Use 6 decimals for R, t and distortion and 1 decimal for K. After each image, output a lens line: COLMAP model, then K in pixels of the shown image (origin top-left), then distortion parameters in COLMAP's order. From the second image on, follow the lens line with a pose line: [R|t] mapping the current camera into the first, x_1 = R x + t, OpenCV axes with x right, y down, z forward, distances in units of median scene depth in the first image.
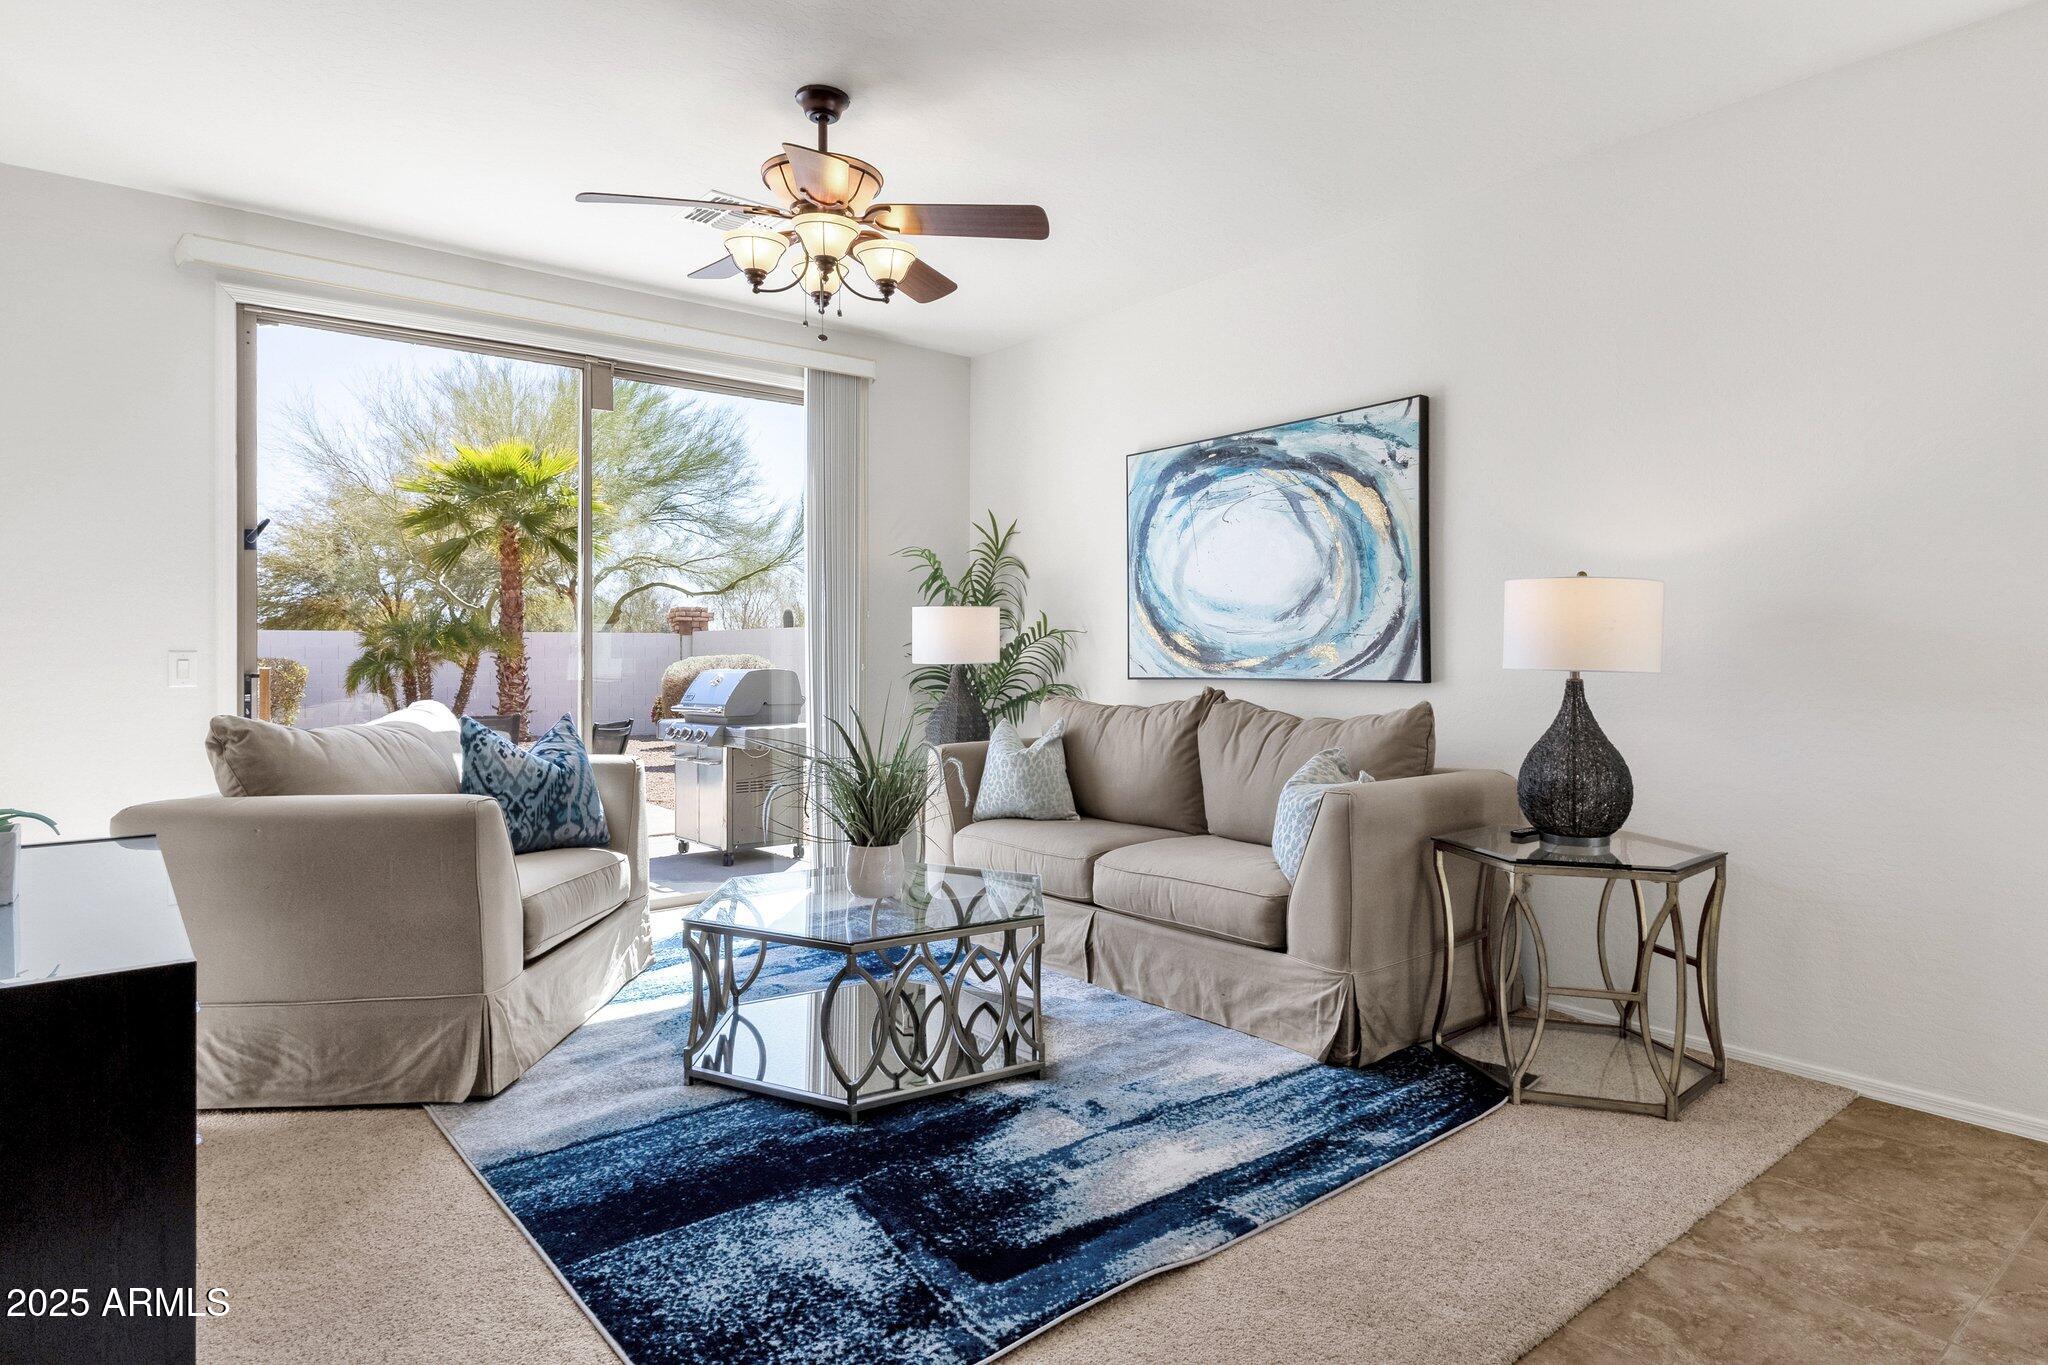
lens RADIAL K [[1143.8, 0, 1083.9], [0, 1143.8, 642.5], [0, 0, 1]] dist [0.002328, 0.000451]
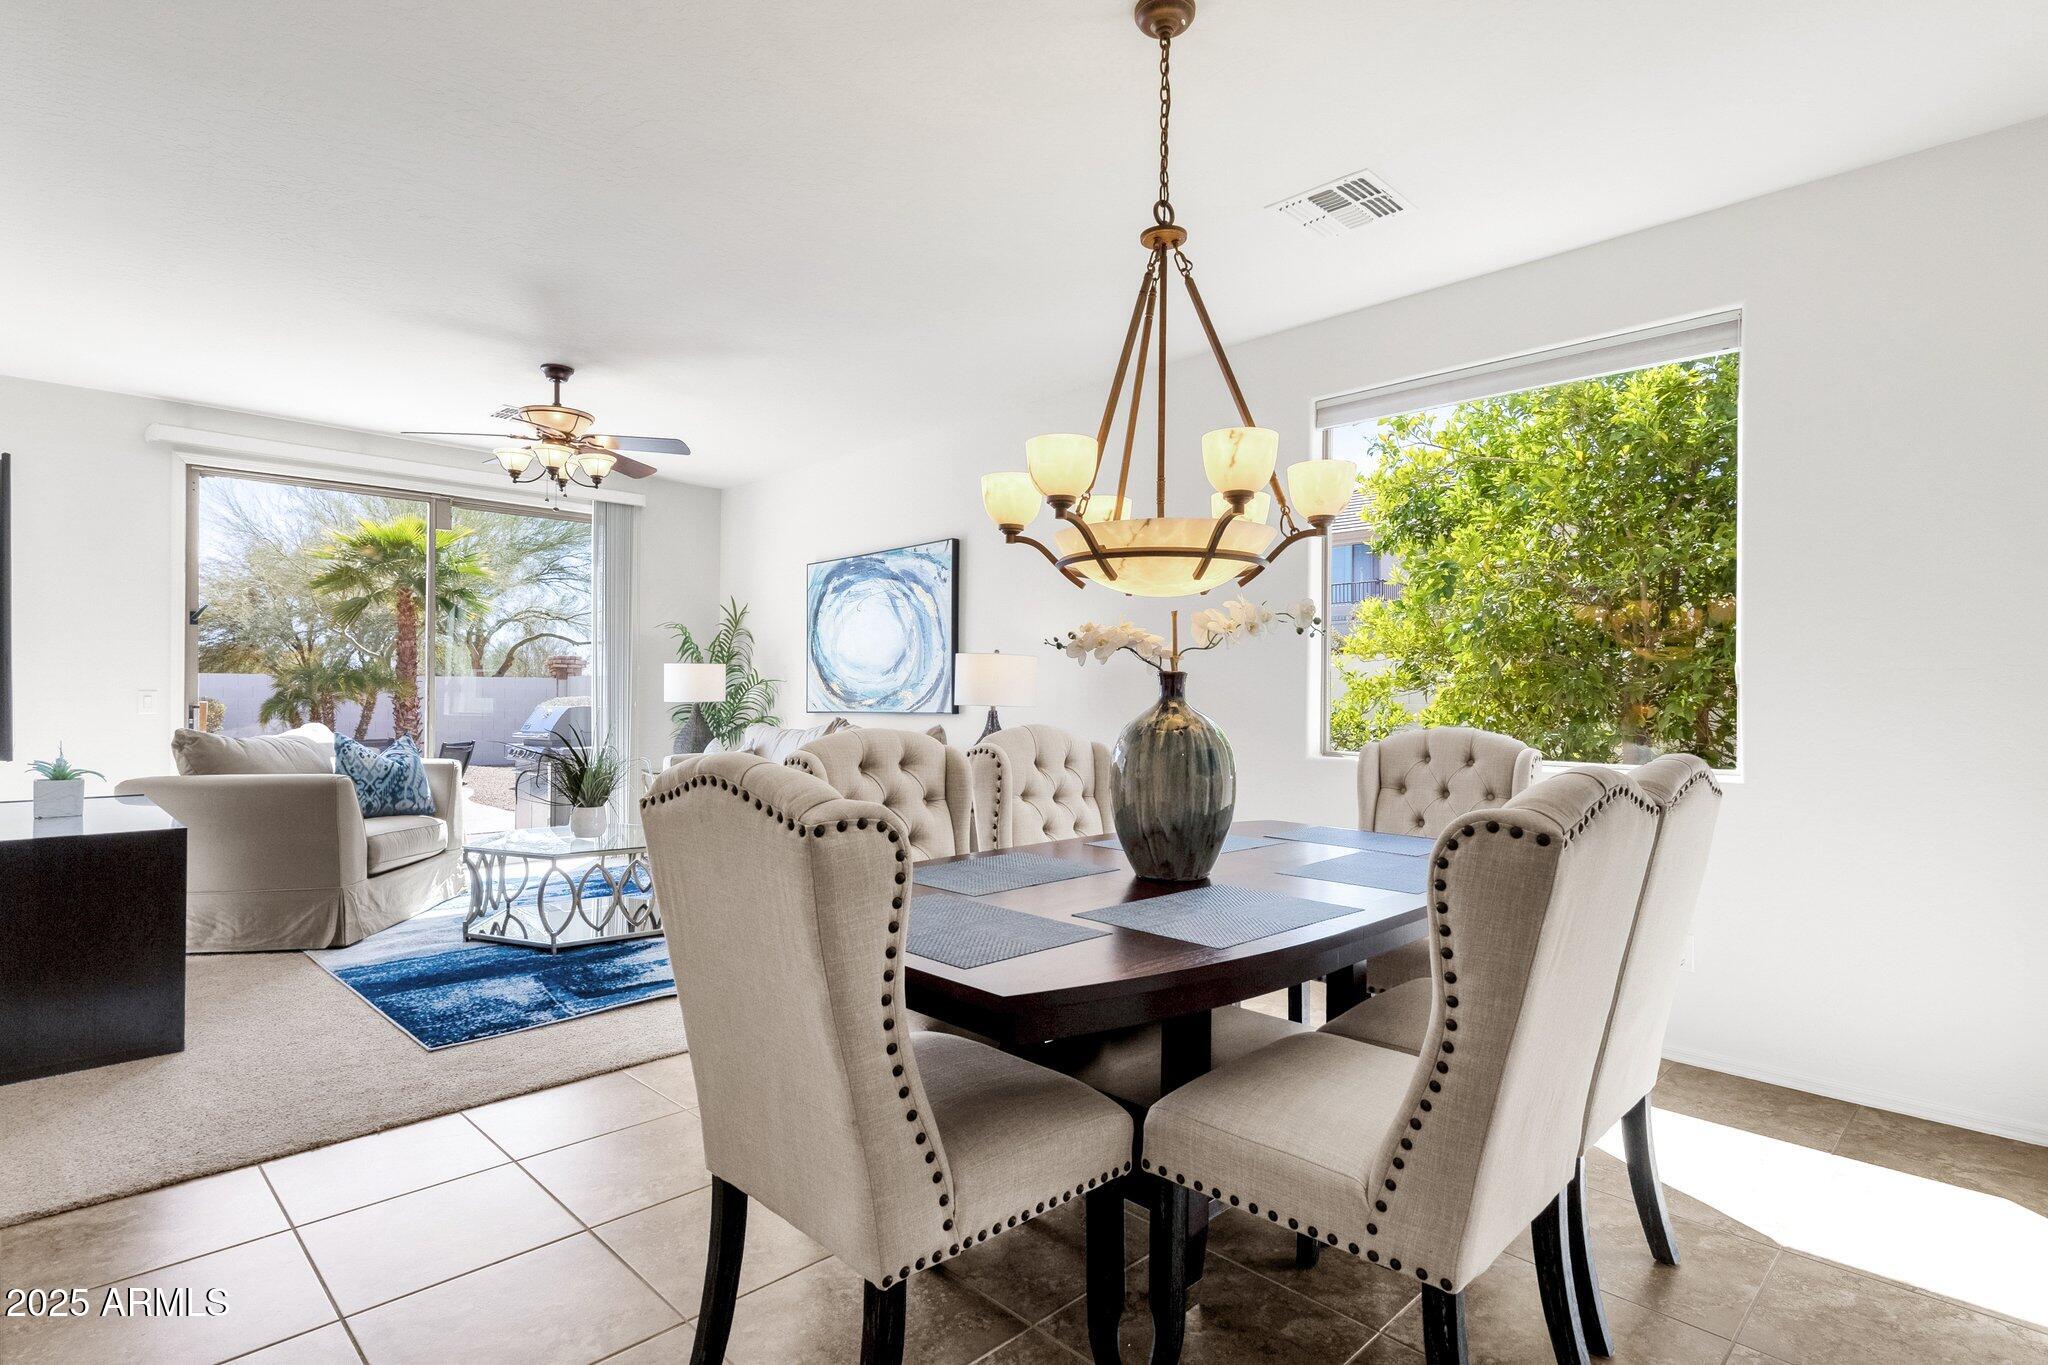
lens RADIAL K [[1000.1, 0, 1024.0], [0, 1000.1, 682.5], [0, 0, 1]] dist [0.001587, 0.001160]
pose [[0.996846, 0.006059, 0.079123, 0.266966], [-0.005659, 0.999970, -0.005273, -0.002794], [-0.079153, 0.004809, 0.996851, -0.412726]]
